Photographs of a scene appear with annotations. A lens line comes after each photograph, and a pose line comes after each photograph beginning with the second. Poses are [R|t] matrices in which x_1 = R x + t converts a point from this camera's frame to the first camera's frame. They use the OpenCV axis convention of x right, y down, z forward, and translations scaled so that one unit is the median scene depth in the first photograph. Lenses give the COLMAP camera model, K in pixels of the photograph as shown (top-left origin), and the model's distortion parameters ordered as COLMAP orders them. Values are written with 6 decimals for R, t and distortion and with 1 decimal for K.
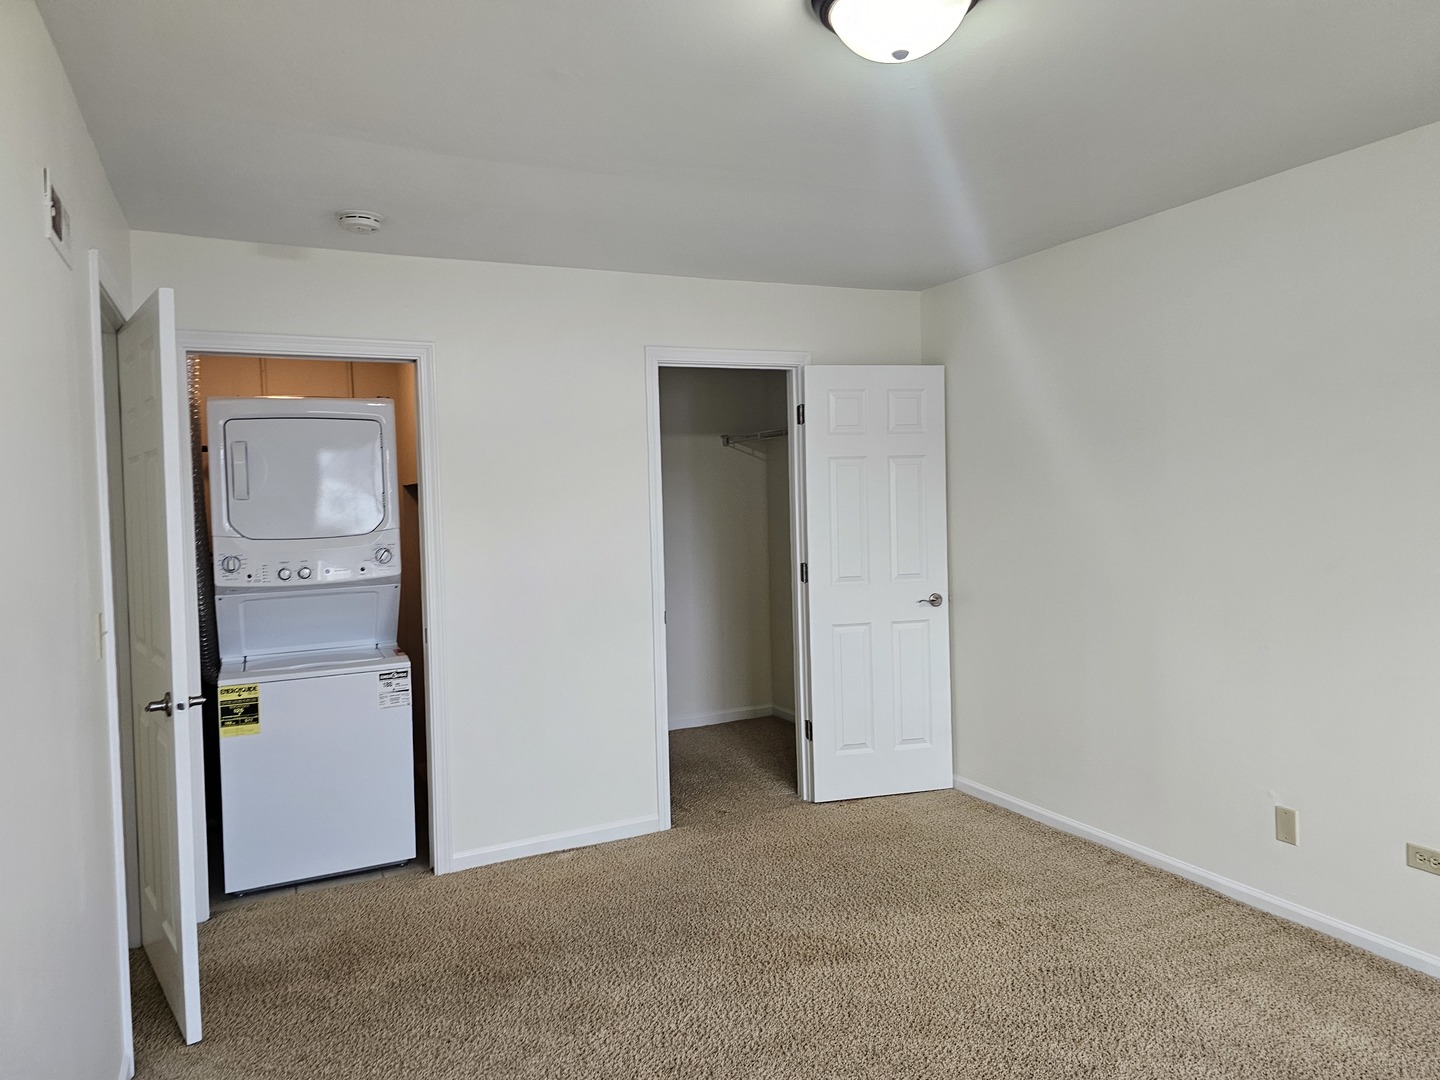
lens RADIAL K [[932.6, 0, 716.0], [0, 932.6, 517.3], [0, 0, 1]] dist [0.073128, -0.062413]
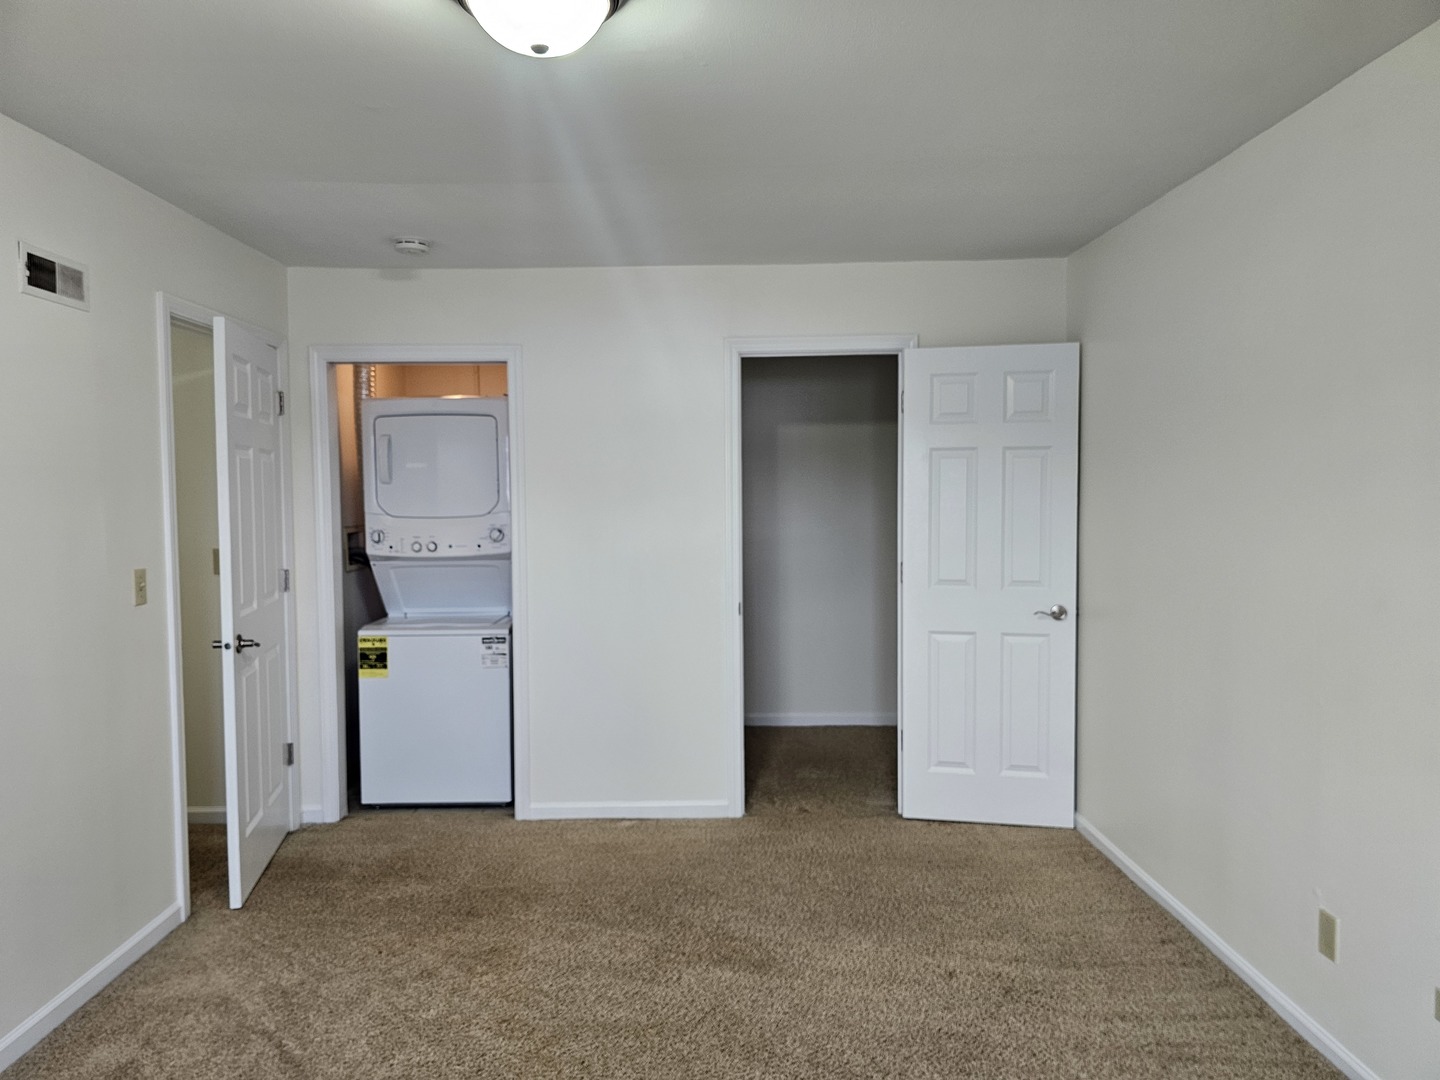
lens RADIAL K [[937.9, 0, 715.5], [0, 937.9, 530.7], [0, 0, 1]] dist [0.066505, -0.065606]
pose [[0.906252, 0.040419, -0.420802, 0.377473], [-0.027803, 0.998962, 0.036075, -0.013254], [0.421823, -0.020994, 0.906435, 0.082891]]
